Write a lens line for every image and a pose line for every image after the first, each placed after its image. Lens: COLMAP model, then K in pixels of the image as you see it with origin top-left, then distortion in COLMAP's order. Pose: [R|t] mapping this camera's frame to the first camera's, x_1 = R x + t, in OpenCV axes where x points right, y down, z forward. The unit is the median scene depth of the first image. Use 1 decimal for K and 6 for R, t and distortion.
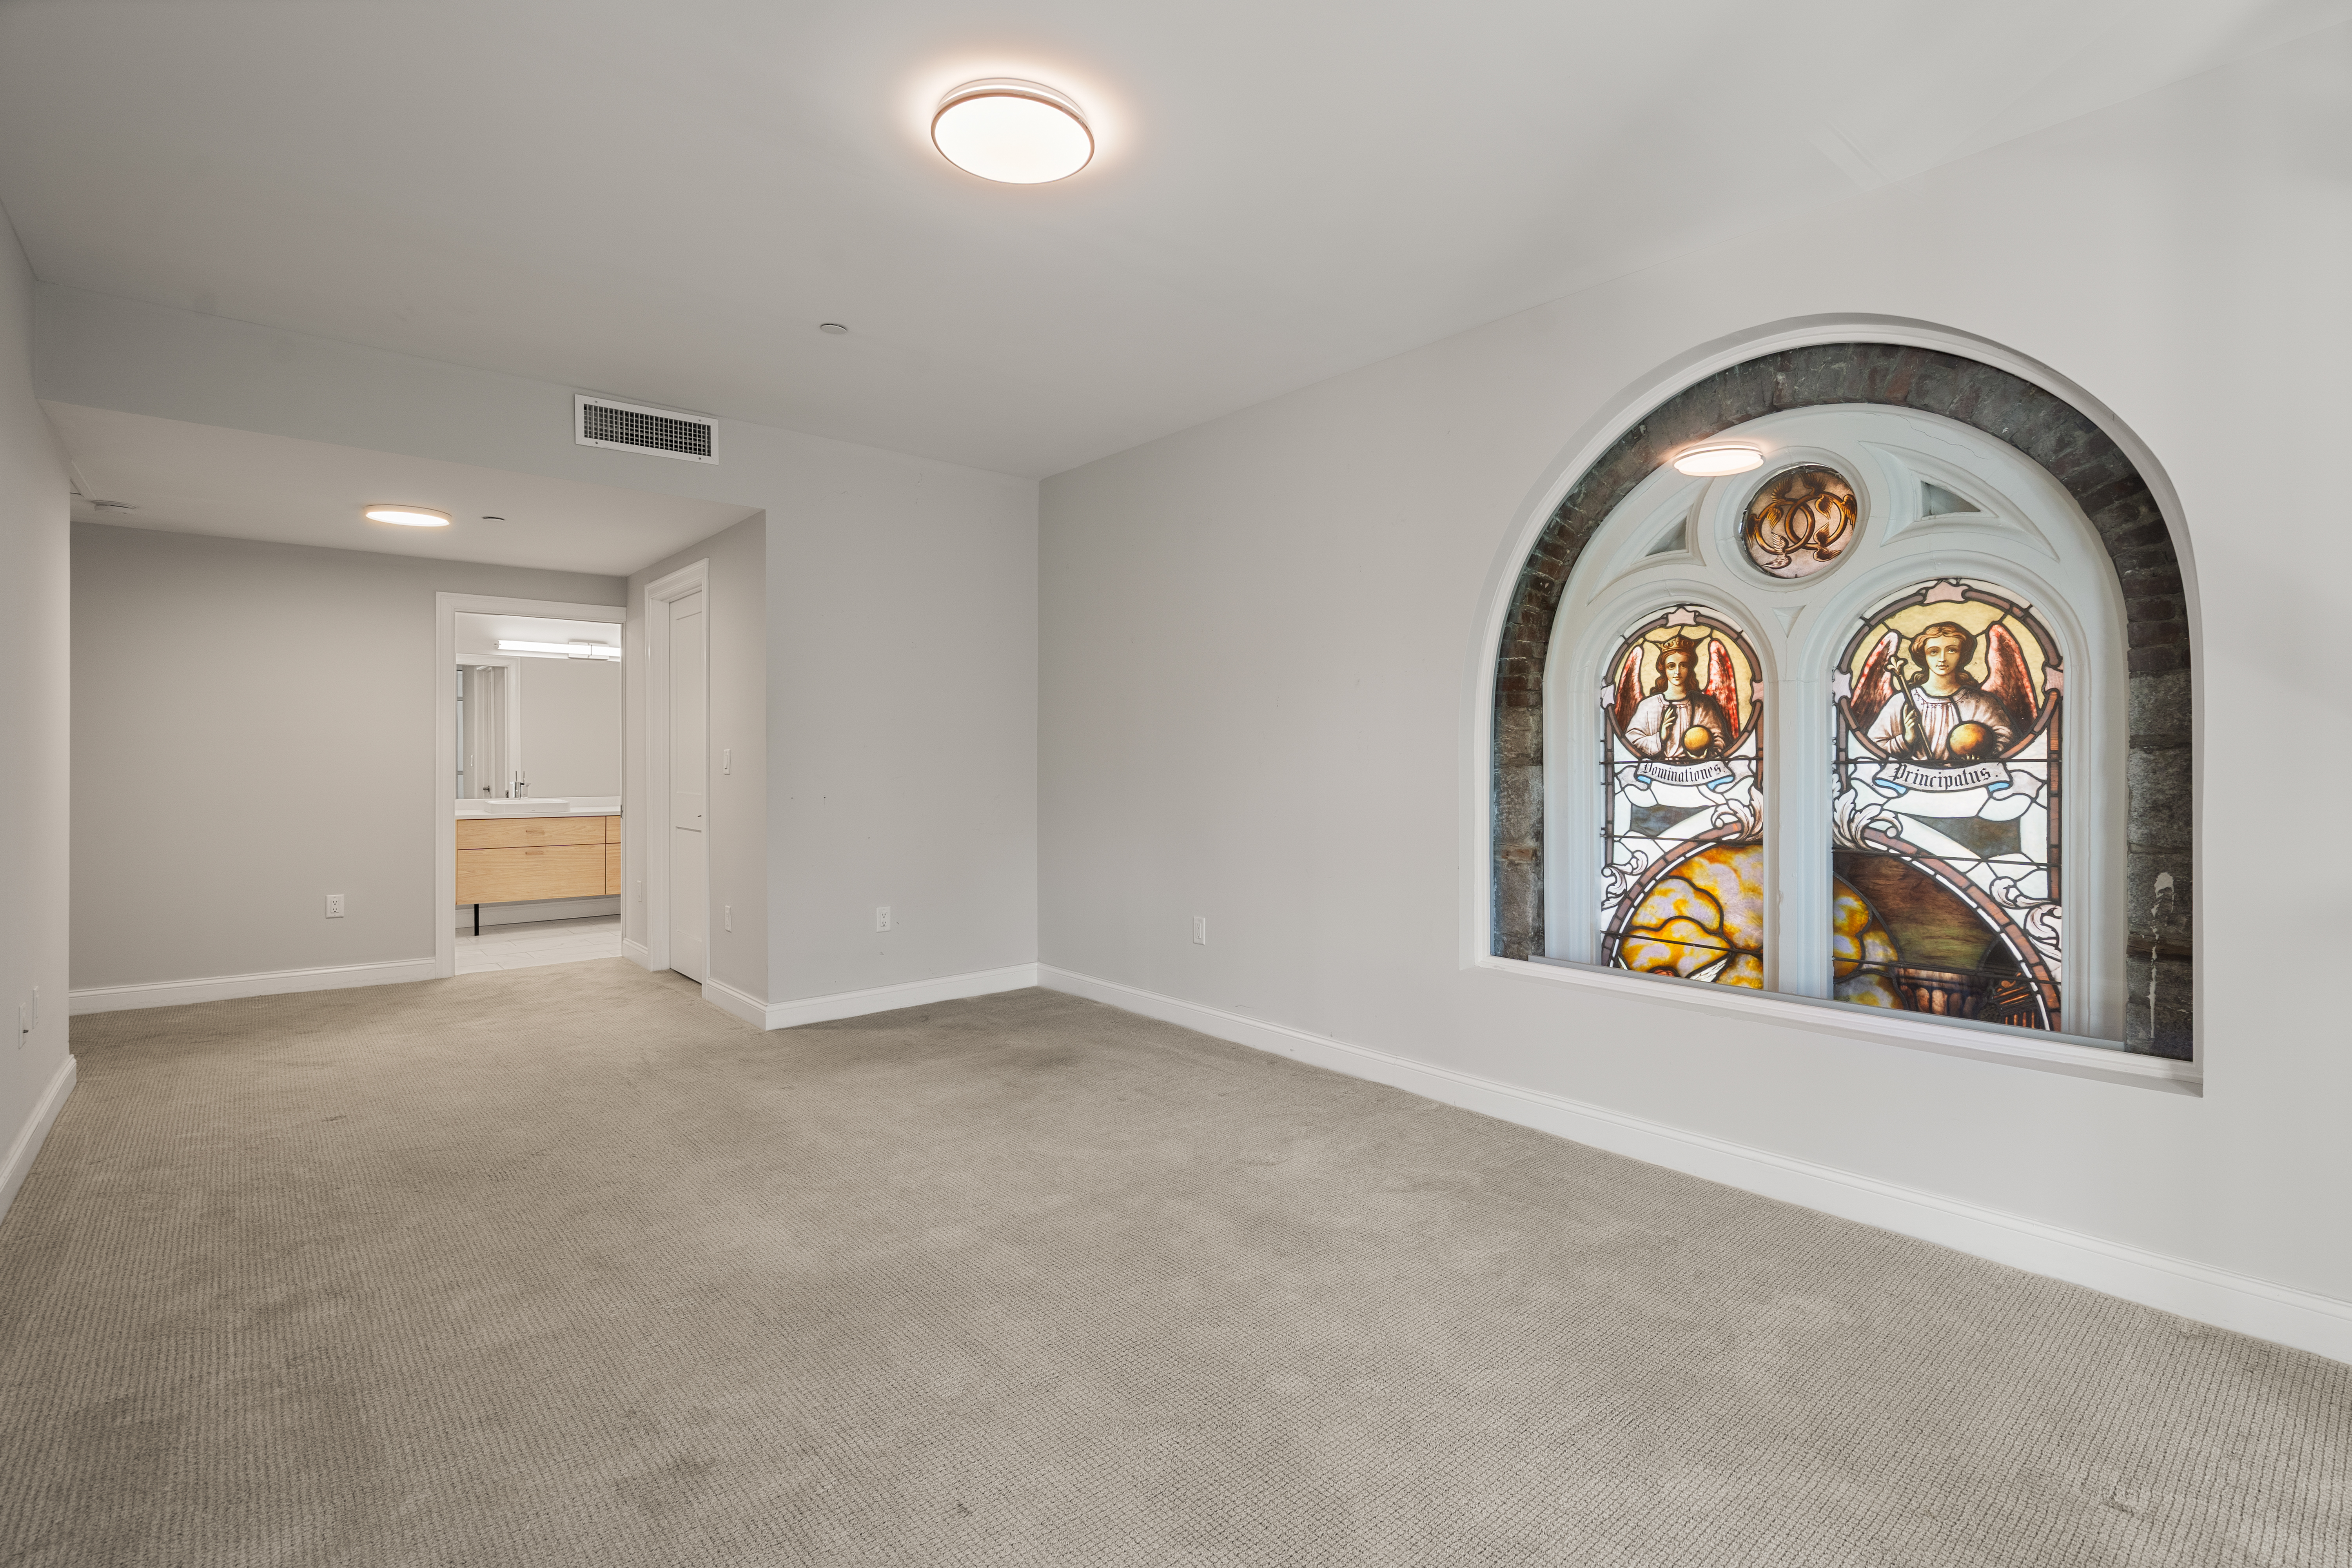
lens RADIAL K [[1080.2, 0, 1183.8], [0, 1080.2, 757.6], [0, 0, 1]] dist [0.000516, 0.000066]
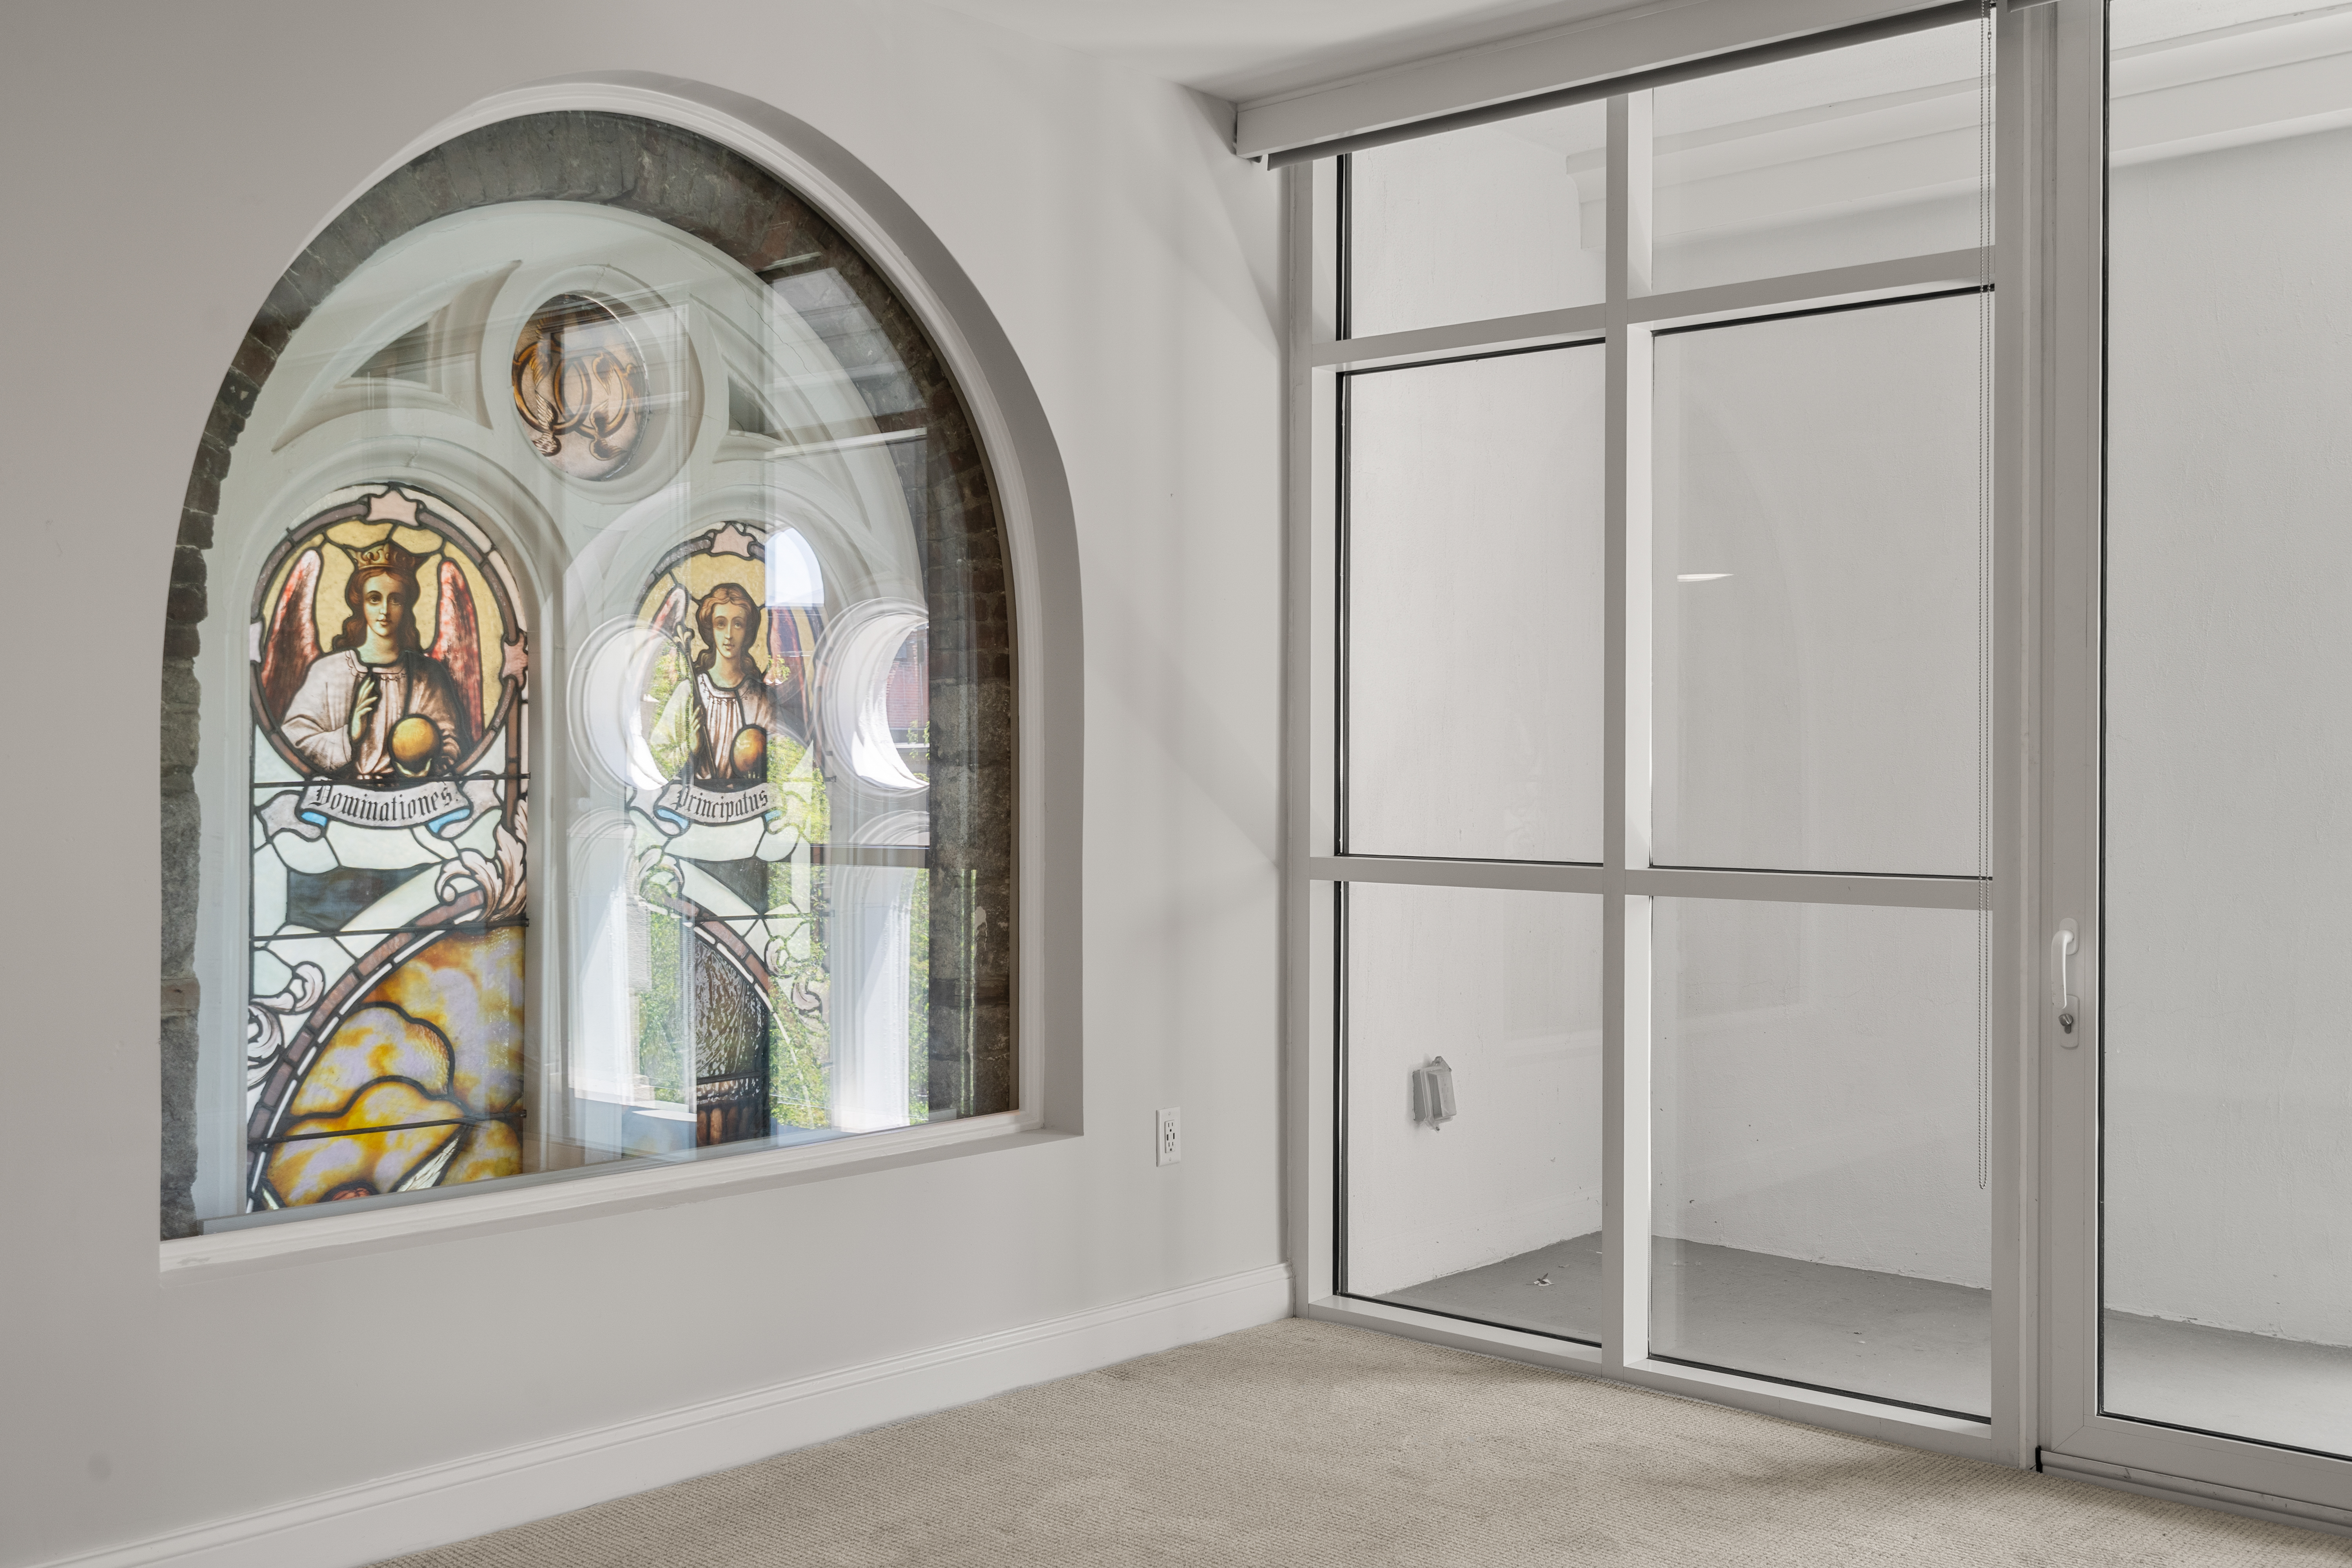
lens RADIAL K [[2352.6, 0, 1176.0], [0, 2352.6, 784.0], [0, 0, 1]] dist [-0.002968, -0.001684]
pose [[-0.128124, -0.004622, 0.991747, -0.735199], [-0.003722, 0.999984, 0.004179, -0.001708], [-0.991751, -0.003156, -0.128139, 0.781419]]
